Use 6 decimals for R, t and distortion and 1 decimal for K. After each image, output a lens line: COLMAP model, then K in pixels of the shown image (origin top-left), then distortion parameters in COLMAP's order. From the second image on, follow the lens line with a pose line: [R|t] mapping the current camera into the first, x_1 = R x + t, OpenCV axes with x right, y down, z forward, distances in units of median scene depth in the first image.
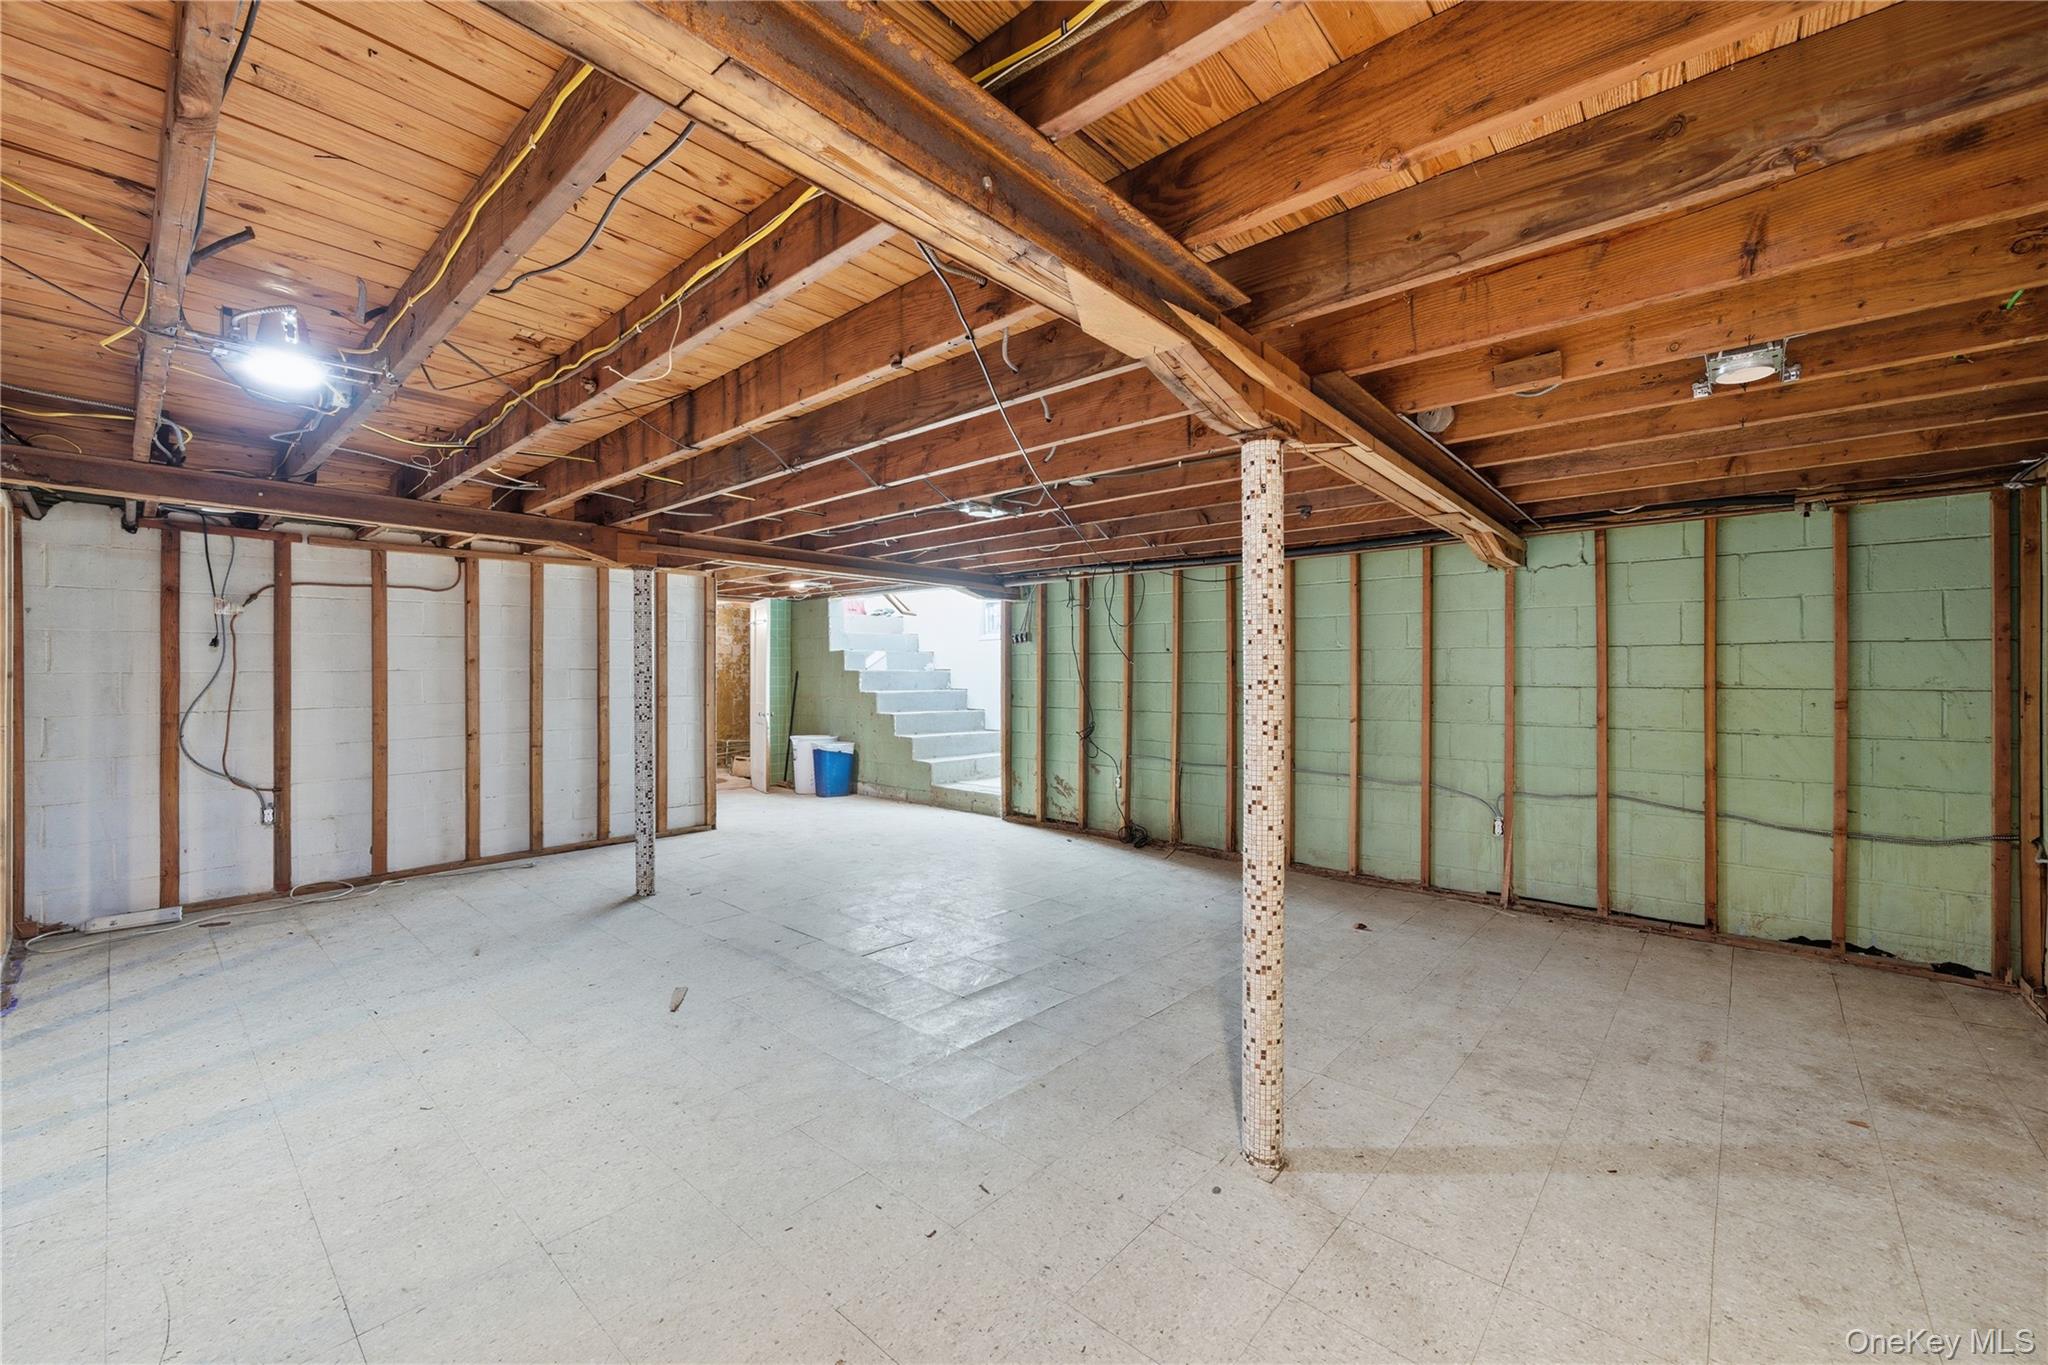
lens RADIAL K [[816.0, 0, 1023.5], [0, 816.0, 679.6], [0, 0, 1]] dist [-0.005512, 0.001765]
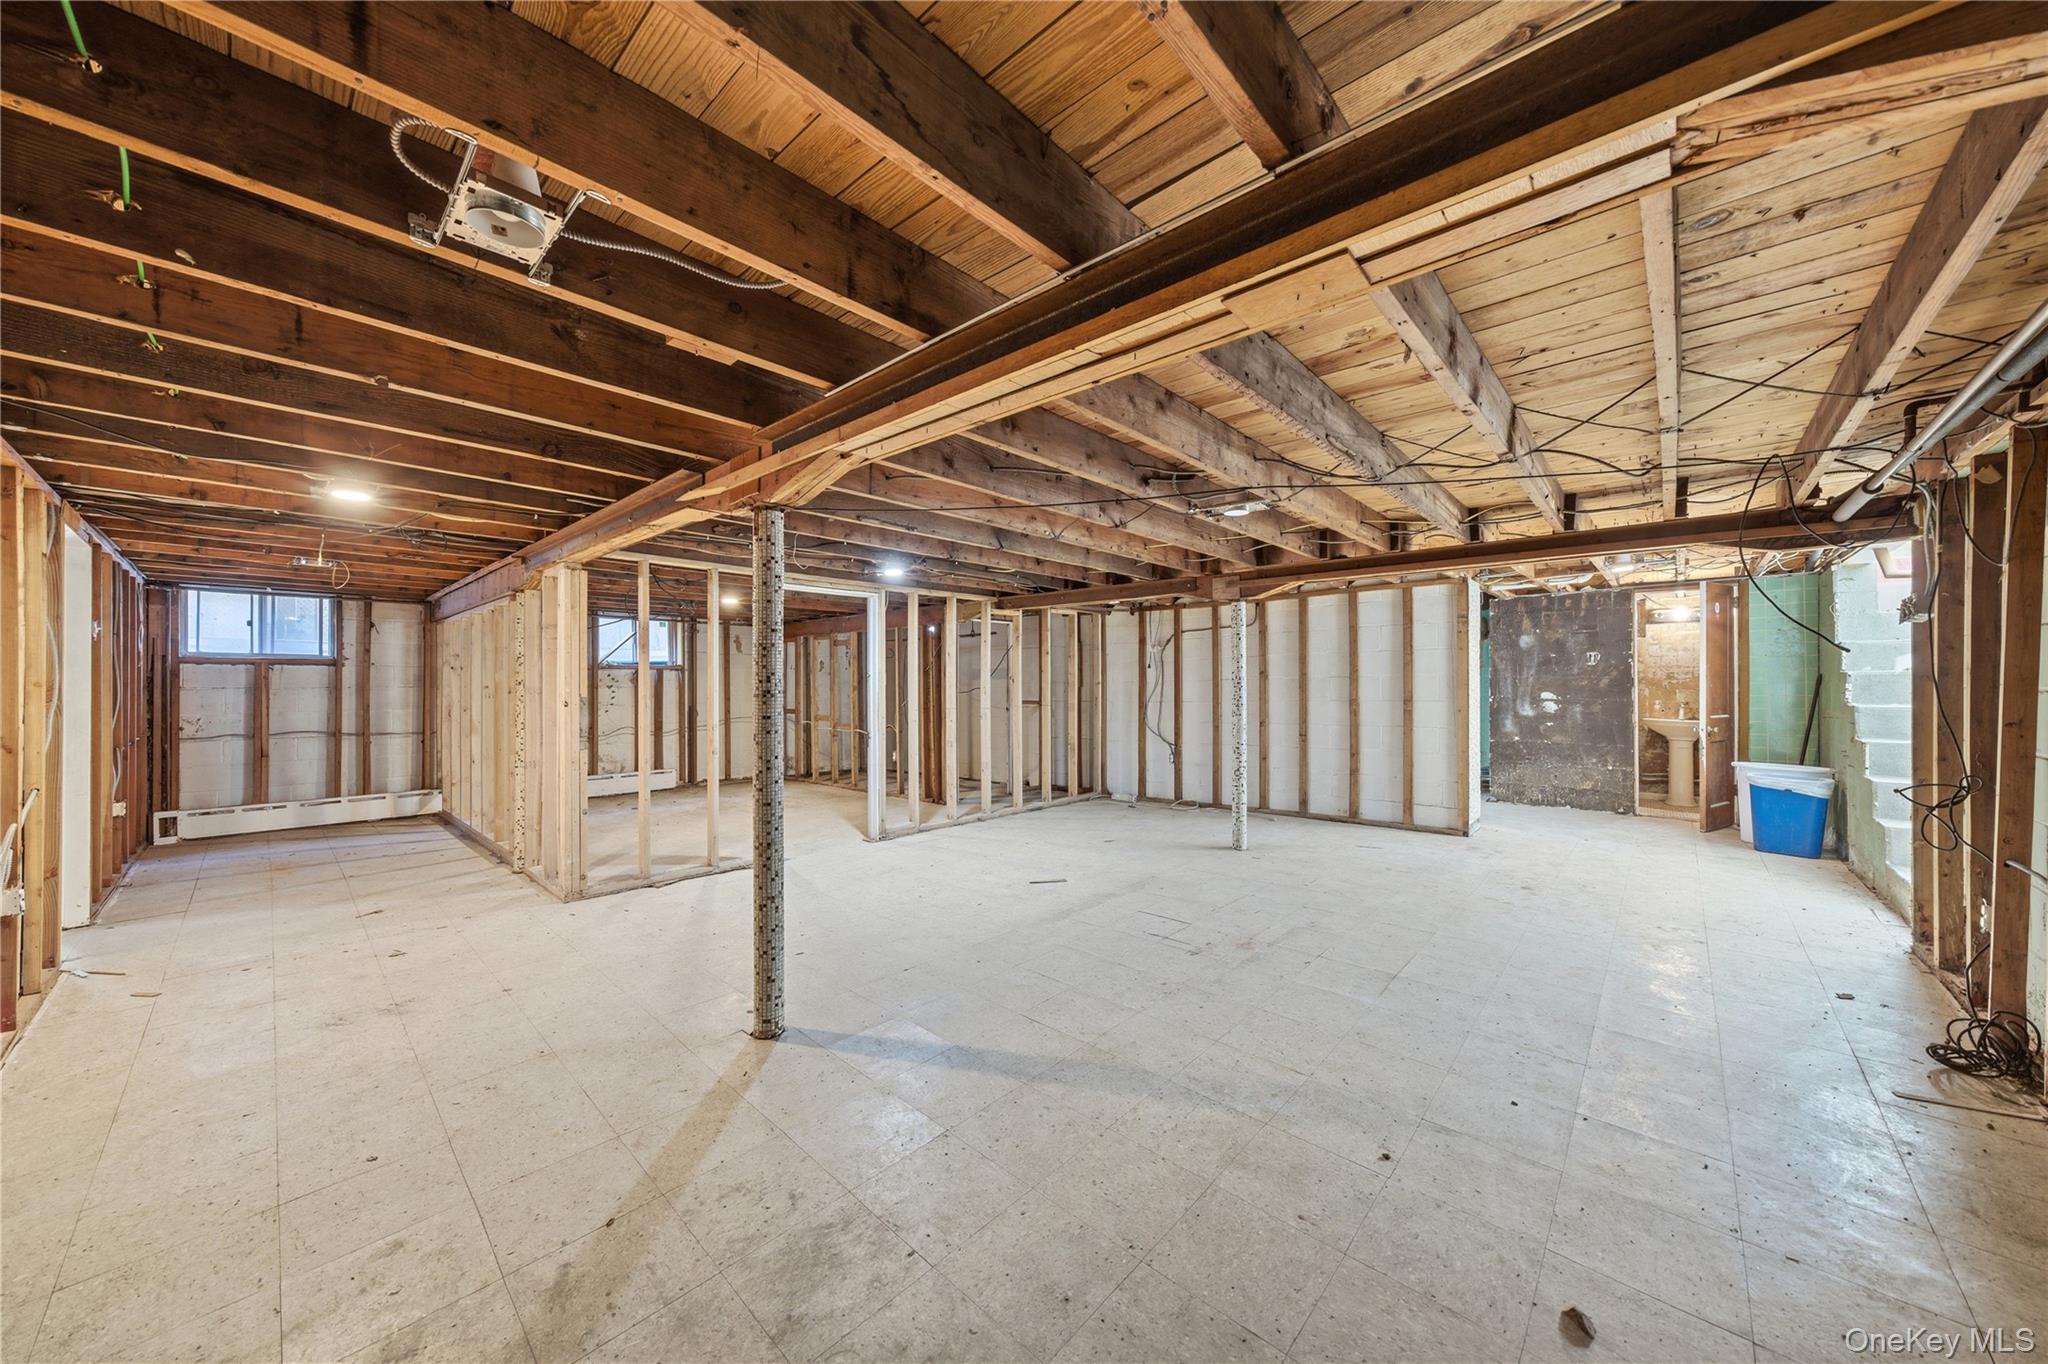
lens RADIAL K [[712.2, 0, 1025.9], [0, 712.2, 684.0], [0, 0, 1]] dist [-0.008432, -0.000045]
pose [[-0.021854, -0.003861, -0.999754, 0.734874], [-0.001775, 0.999991, -0.003823, 0.004605], [0.999760, 0.001691, -0.021860, 0.724191]]
